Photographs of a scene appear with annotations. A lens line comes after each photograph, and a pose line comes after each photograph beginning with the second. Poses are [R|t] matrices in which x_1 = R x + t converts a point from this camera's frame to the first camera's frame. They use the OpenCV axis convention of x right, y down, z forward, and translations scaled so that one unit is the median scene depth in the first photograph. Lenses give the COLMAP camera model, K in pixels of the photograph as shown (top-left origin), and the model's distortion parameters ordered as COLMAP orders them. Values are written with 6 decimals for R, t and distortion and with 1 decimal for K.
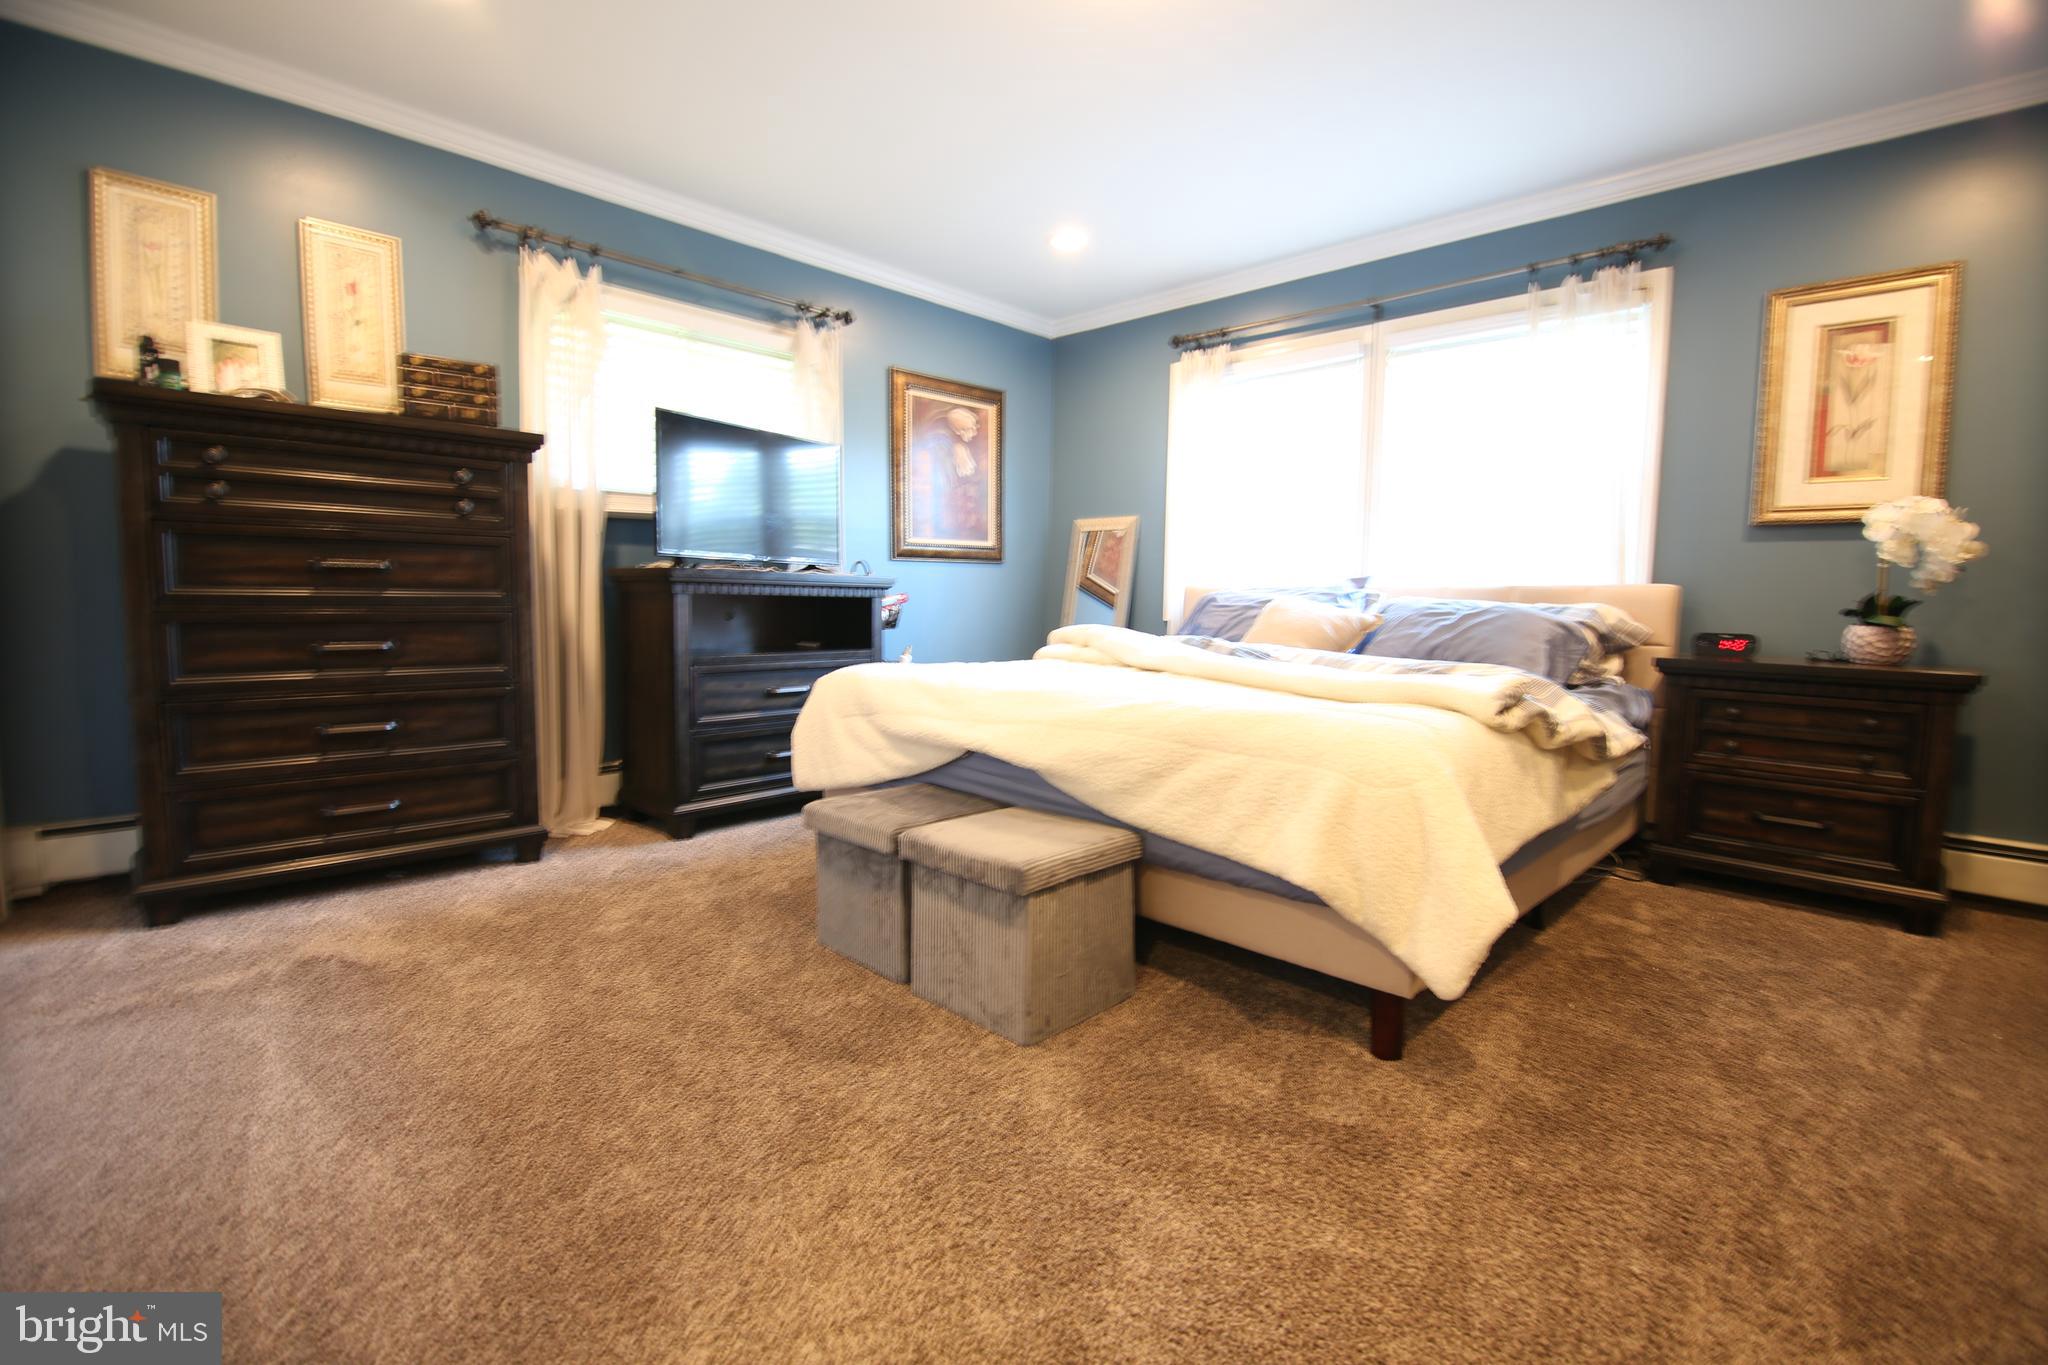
lens RADIAL K [[914.0, 0, 1013.6], [0, 914.0, 674.7], [0, 0, 1]] dist [-0.003485, -0.009263]
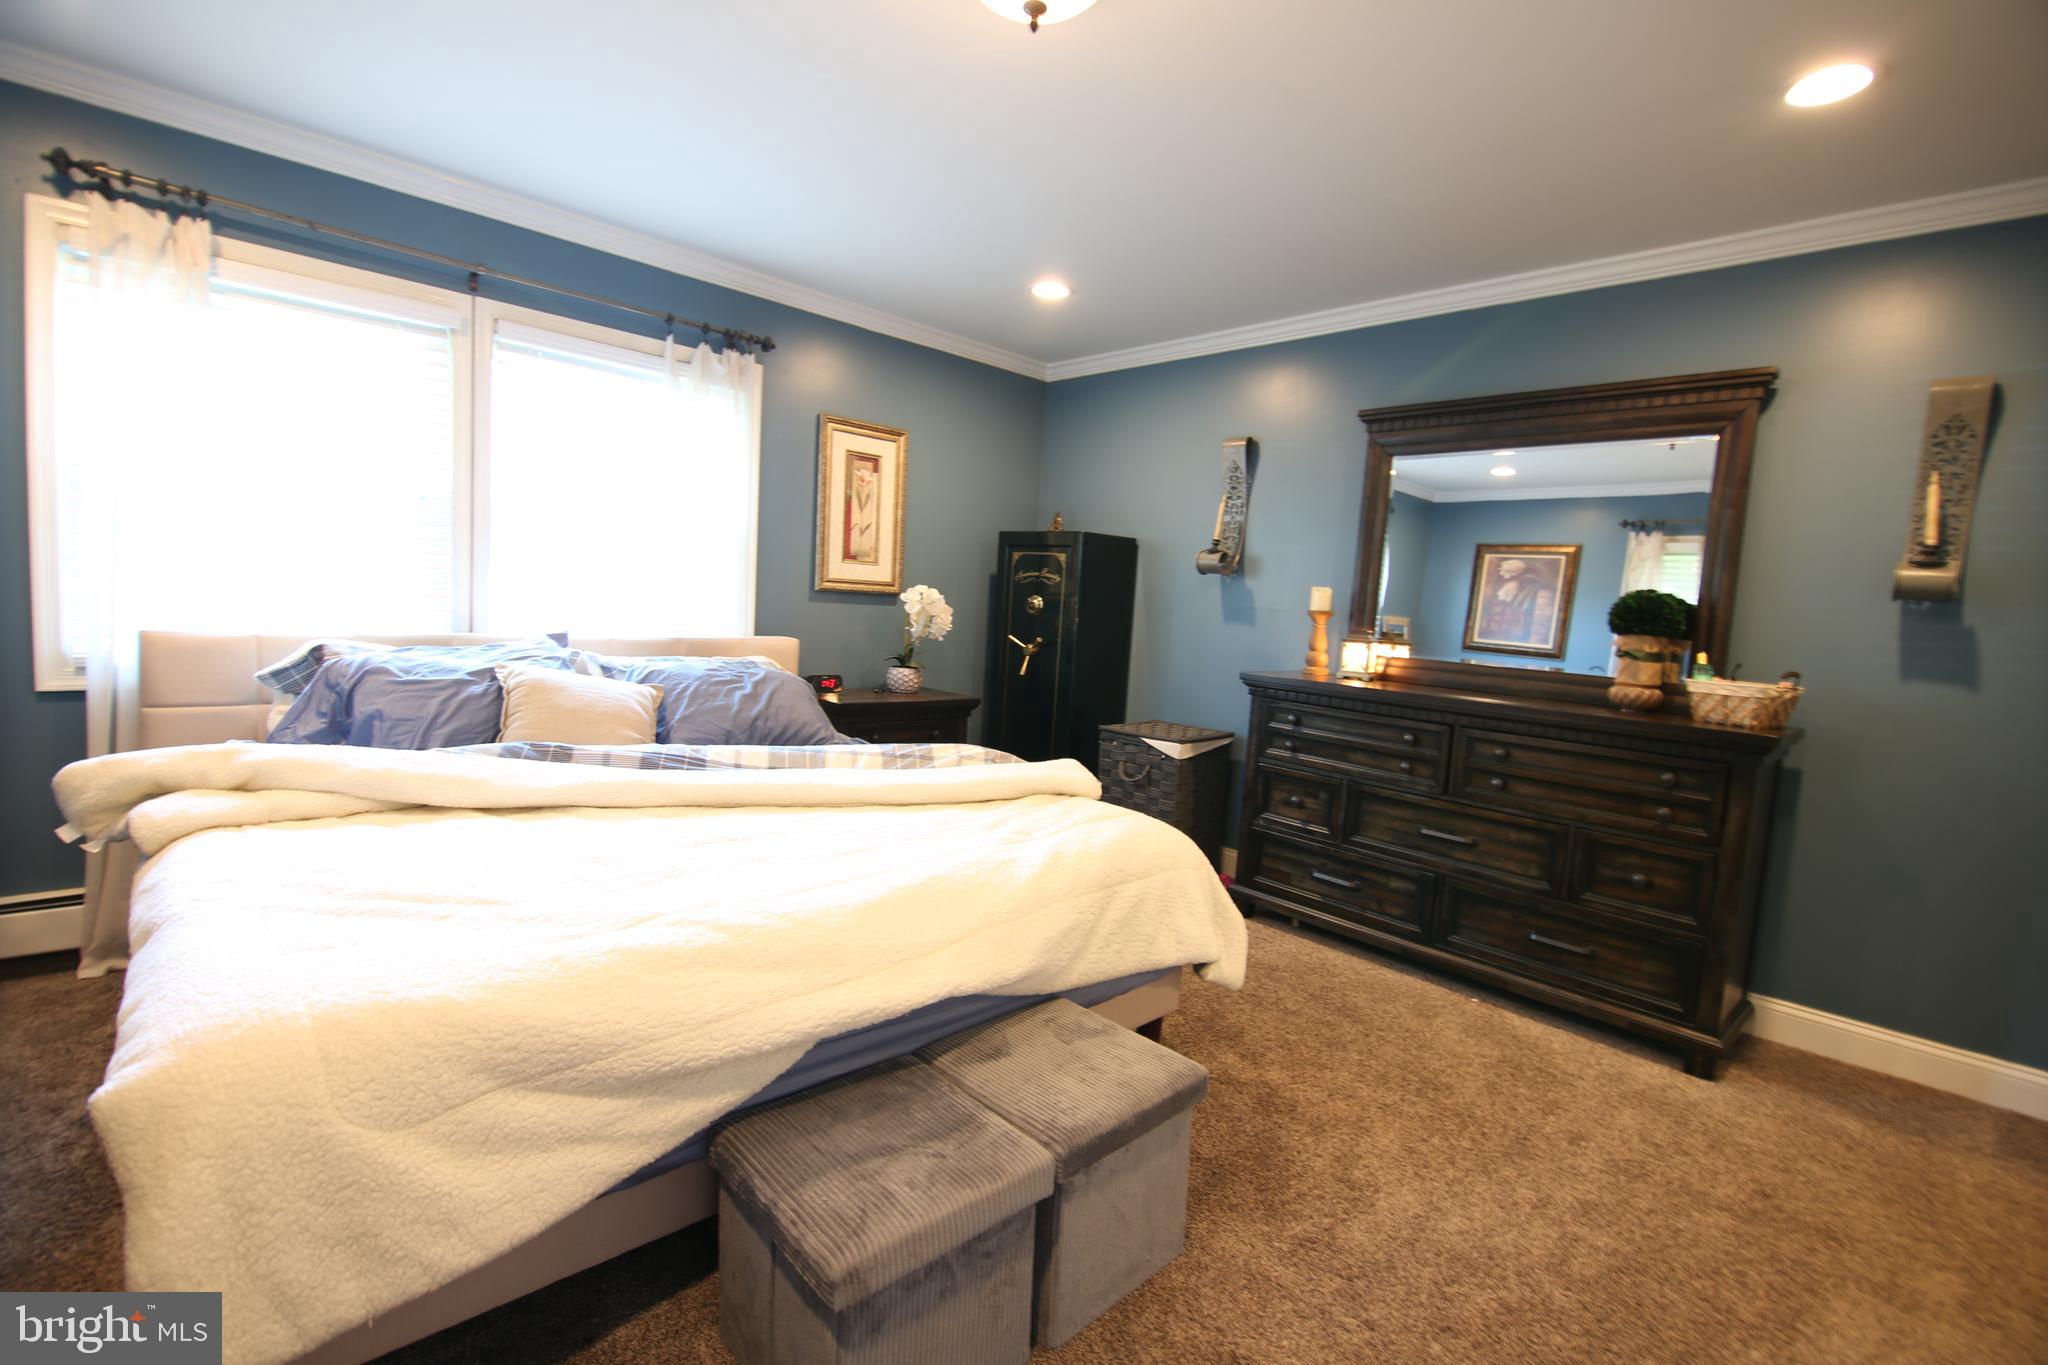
lens RADIAL K [[914.0, 0, 1012.9], [0, 914.0, 689.4], [0, 0, 1]] dist [-0.003485, -0.009263]
pose [[0.033972, -0.117606, 0.992479, -0.539371], [0.023640, 0.992869, 0.116843, -0.179272], [-0.999143, 0.019493, 0.036510, 0.705793]]
